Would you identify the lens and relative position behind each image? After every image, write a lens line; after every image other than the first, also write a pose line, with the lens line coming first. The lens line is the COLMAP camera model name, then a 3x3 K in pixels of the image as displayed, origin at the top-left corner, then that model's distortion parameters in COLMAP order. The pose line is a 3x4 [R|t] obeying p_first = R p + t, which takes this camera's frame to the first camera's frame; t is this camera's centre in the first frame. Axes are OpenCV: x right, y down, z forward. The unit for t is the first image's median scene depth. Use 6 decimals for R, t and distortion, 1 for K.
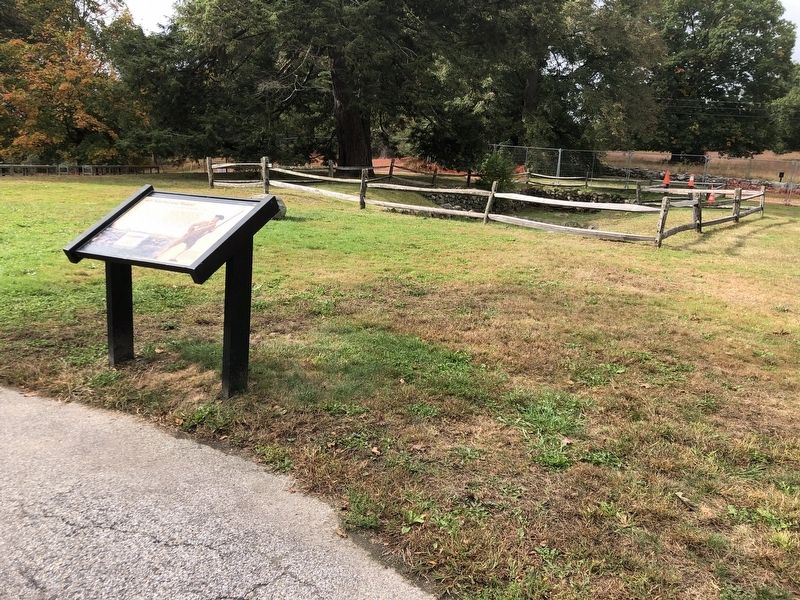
lens RADIAL K [[656.1, 0, 400.7], [0, 656.1, 299.8], [0, 0, 1]] dist [0.002304, 0.001321]
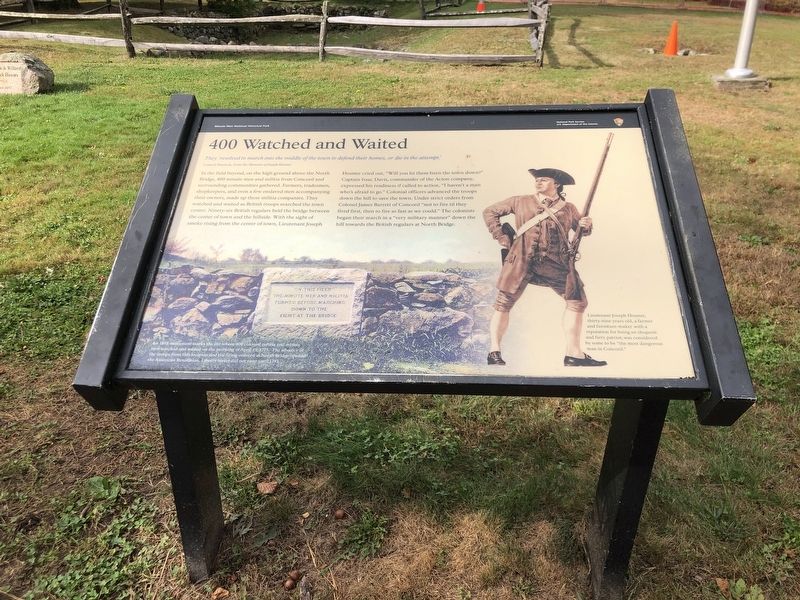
lens RADIAL K [[656.1, 0, 399.4], [0, 656.1, 300.8], [0, 0, 1]] dist [0.002304, 0.001321]
pose [[0.895416, -0.249311, 0.368883, -0.128696], [0.148151, 0.948147, 0.281192, -0.045106], [-0.419860, -0.197133, 0.885921, 0.192128]]
